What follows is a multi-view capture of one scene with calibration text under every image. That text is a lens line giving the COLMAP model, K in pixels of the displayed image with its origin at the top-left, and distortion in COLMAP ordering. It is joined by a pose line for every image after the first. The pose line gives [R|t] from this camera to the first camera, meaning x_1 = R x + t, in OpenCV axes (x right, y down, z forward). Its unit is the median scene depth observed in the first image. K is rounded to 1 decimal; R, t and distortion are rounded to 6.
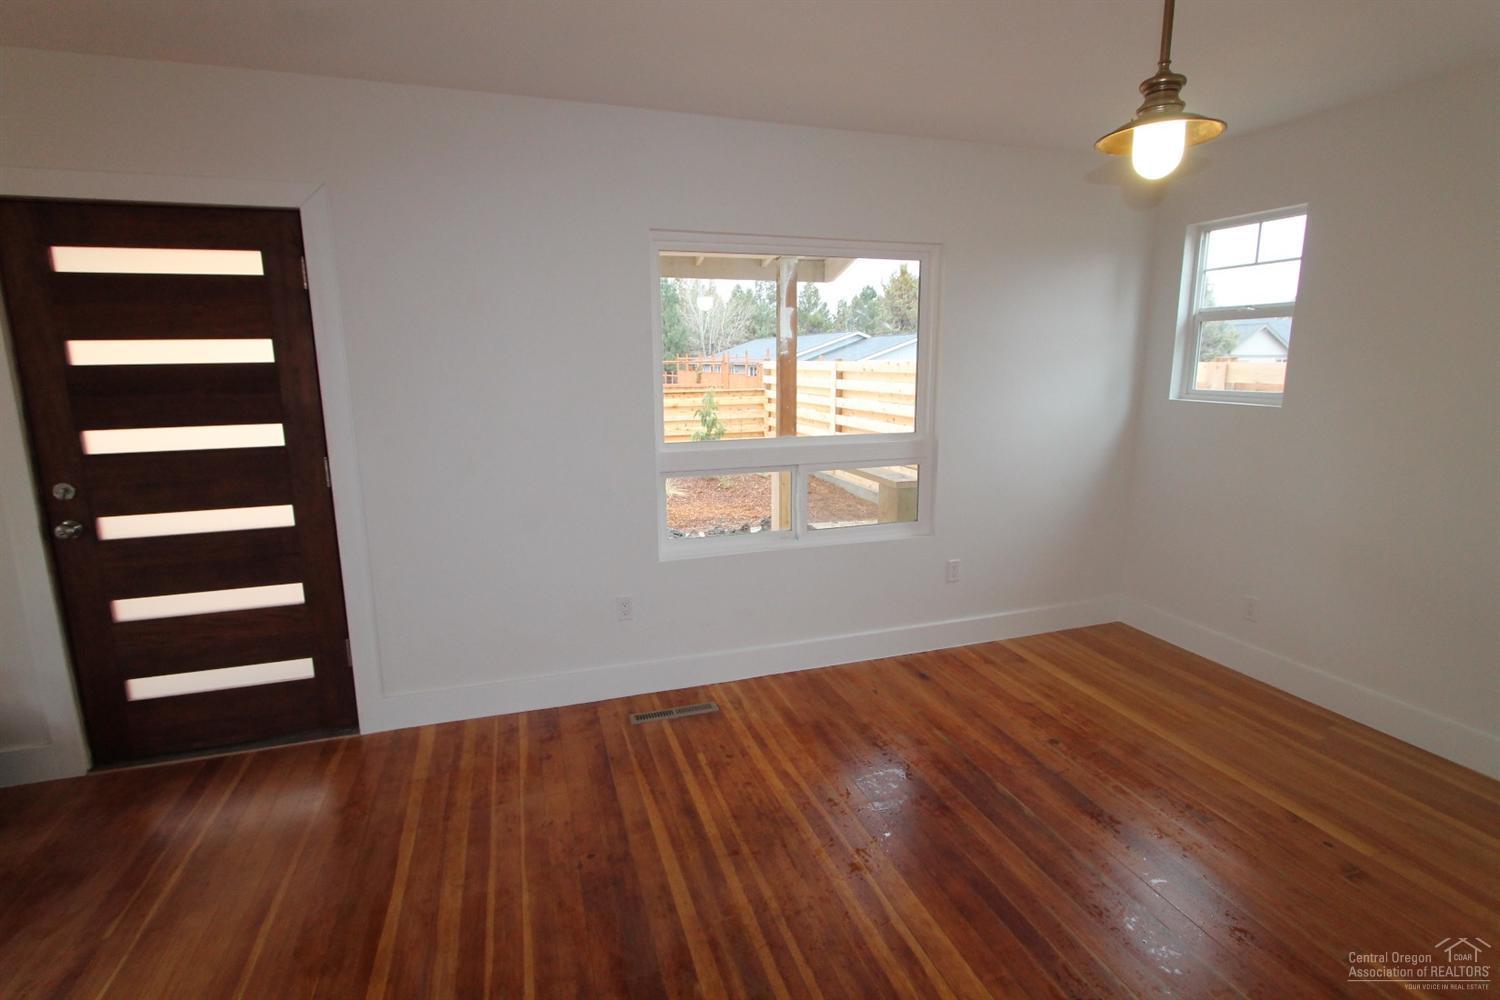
lens RADIAL K [[700.7, 0, 731.2], [0, 700.7, 490.8], [0, 0, 1]] dist [-0.014502, 0.001899]
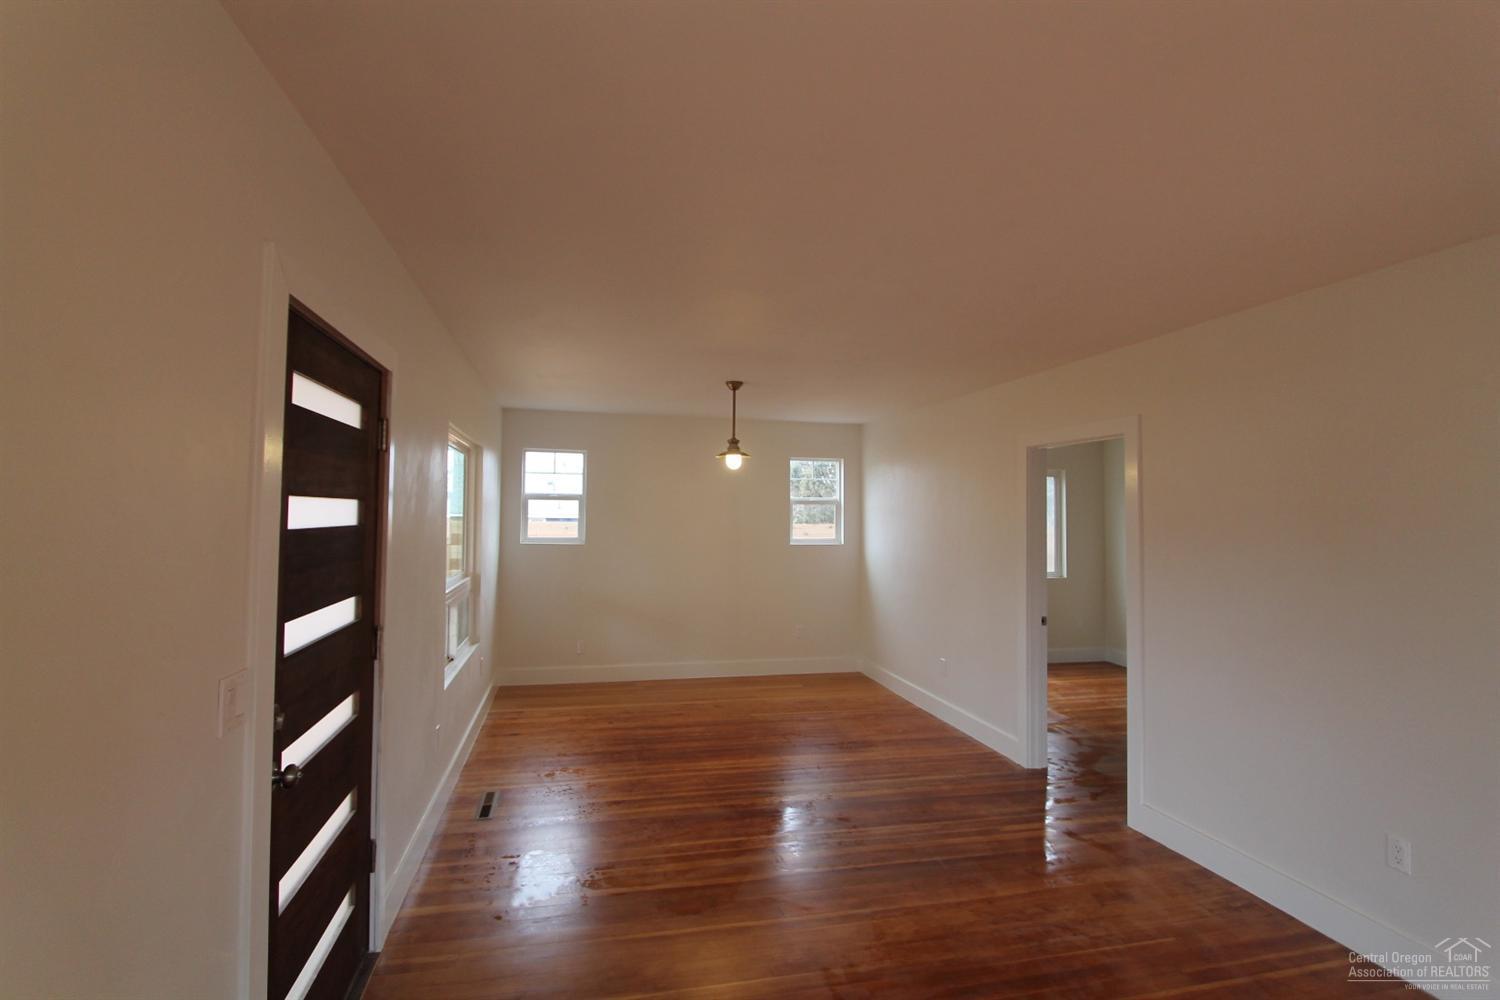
lens RADIAL K [[700.7, 0, 731.2], [0, 700.7, 490.8], [0, 0, 1]] dist [-0.014502, 0.001899]
pose [[0.089581, 0.040484, 0.995156, -1.988687], [0.171900, 0.983551, -0.055485, -0.134119], [-0.981033, 0.176038, 0.081149, 0.582426]]
